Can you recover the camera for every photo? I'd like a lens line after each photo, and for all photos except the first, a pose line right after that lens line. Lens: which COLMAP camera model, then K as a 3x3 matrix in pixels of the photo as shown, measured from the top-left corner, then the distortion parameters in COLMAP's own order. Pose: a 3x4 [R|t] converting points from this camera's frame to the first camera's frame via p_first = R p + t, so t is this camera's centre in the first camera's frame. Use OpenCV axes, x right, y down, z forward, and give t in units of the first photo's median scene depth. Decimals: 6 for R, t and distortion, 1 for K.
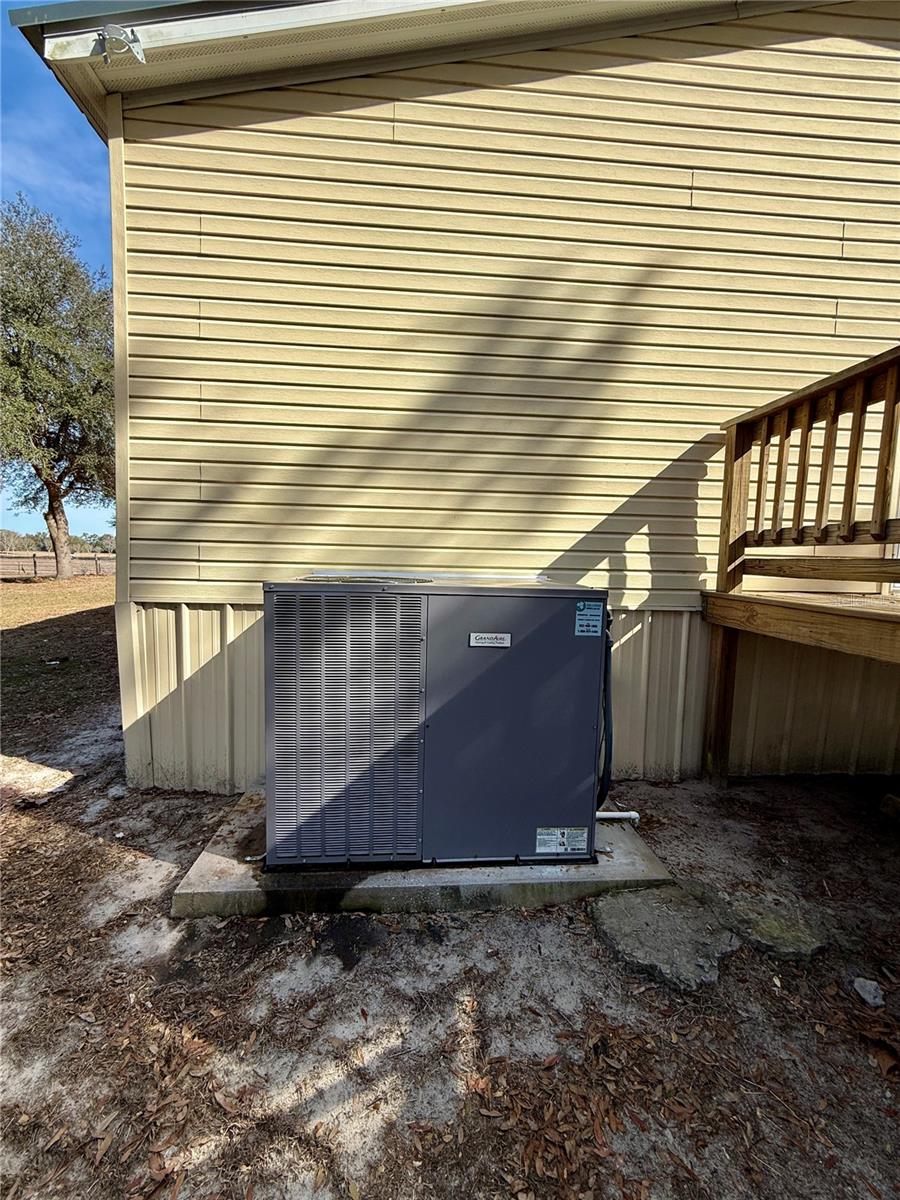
lens RADIAL K [[481.2, 0, 447.3], [0, 481.2, 603.4], [0, 0, 1]] dist [-0.003031, 0.001114]
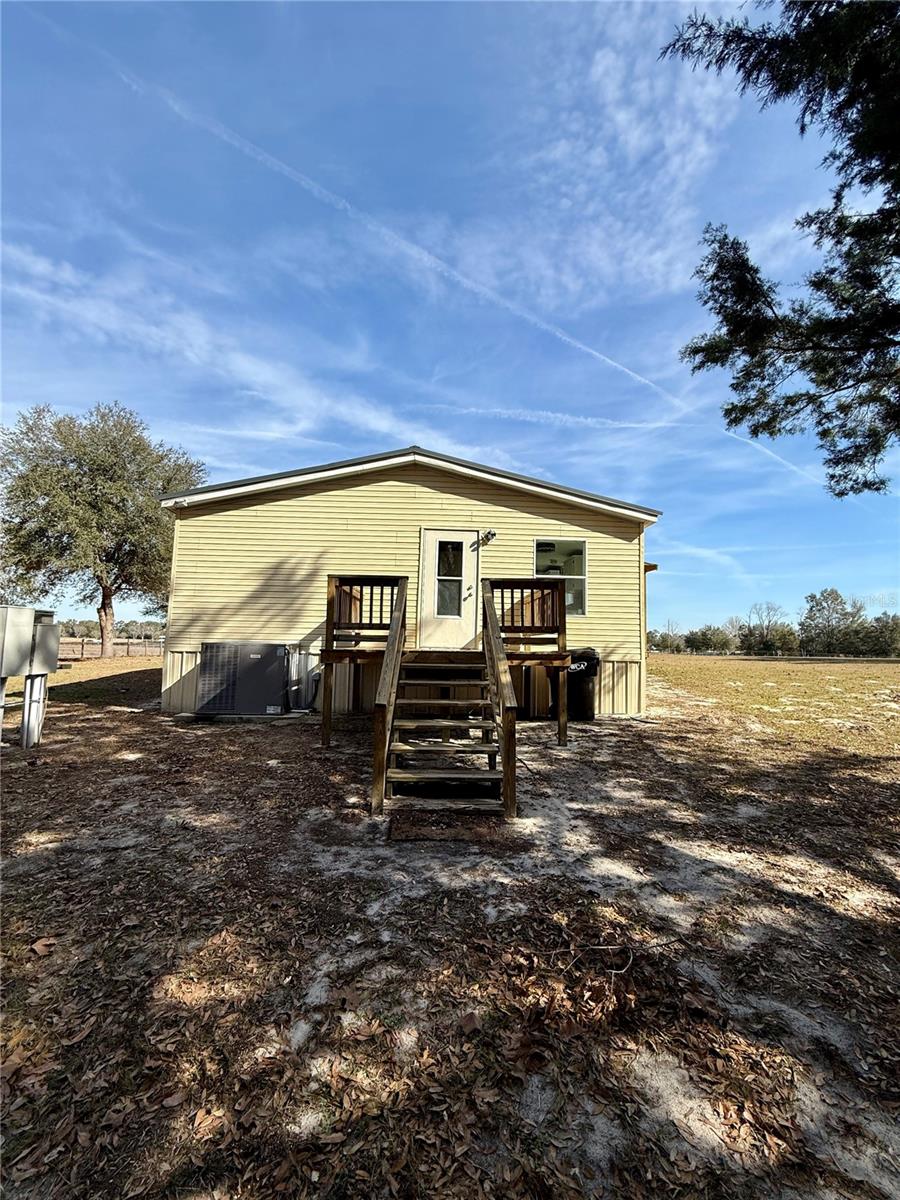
lens RADIAL K [[481.2, 0, 455.7], [0, 481.2, 601.2], [0, 0, 1]] dist [-0.003031, 0.001114]
pose [[0.999783, 0.002759, -0.020671, 0.180978], [-0.006527, 0.982804, -0.184534, 0.032419], [0.019807, 0.184629, 0.982609, -0.293718]]
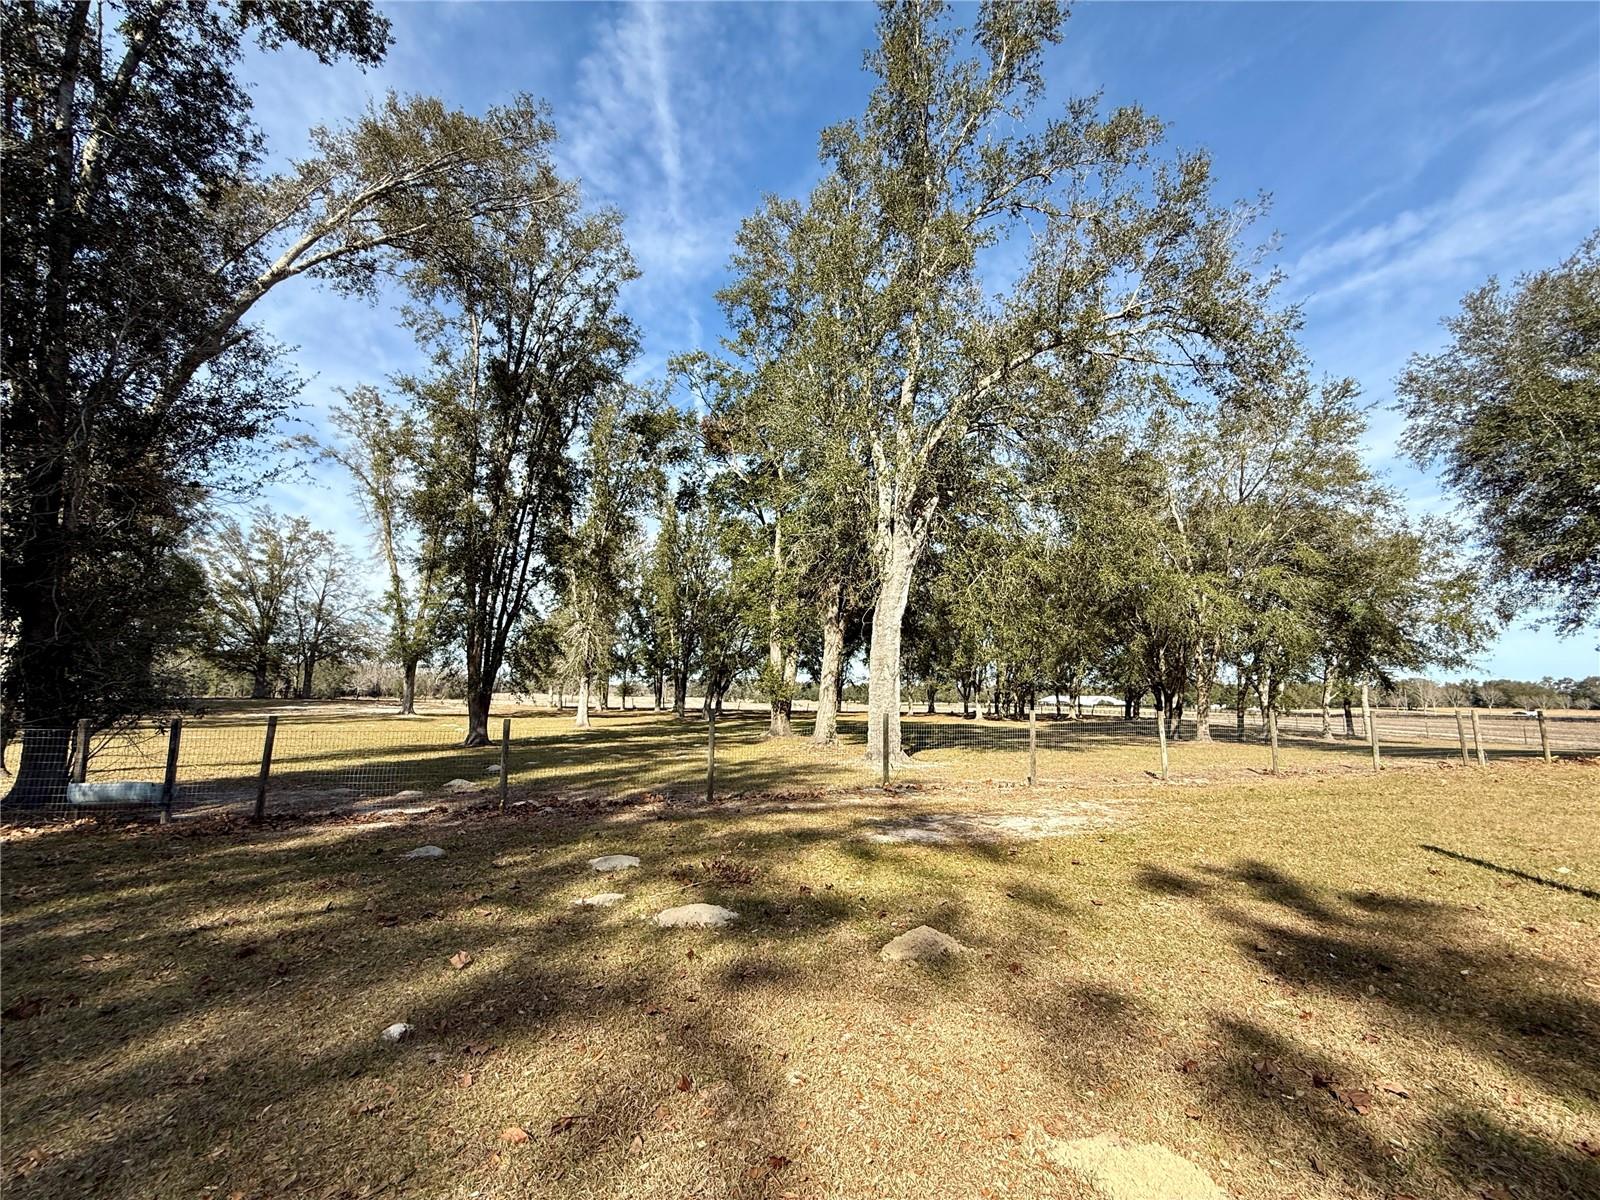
lens RADIAL K [[641.6, 0, 801.6], [0, 641.6, 603.5], [0, 0, 1]] dist [-0.003031, 0.001114]
pose [[0.077665, -0.161437, -0.983822, -0.176243], [-0.105222, 0.979964, -0.169111, 0.009037], [0.991411, 0.116654, 0.059122, -0.141555]]
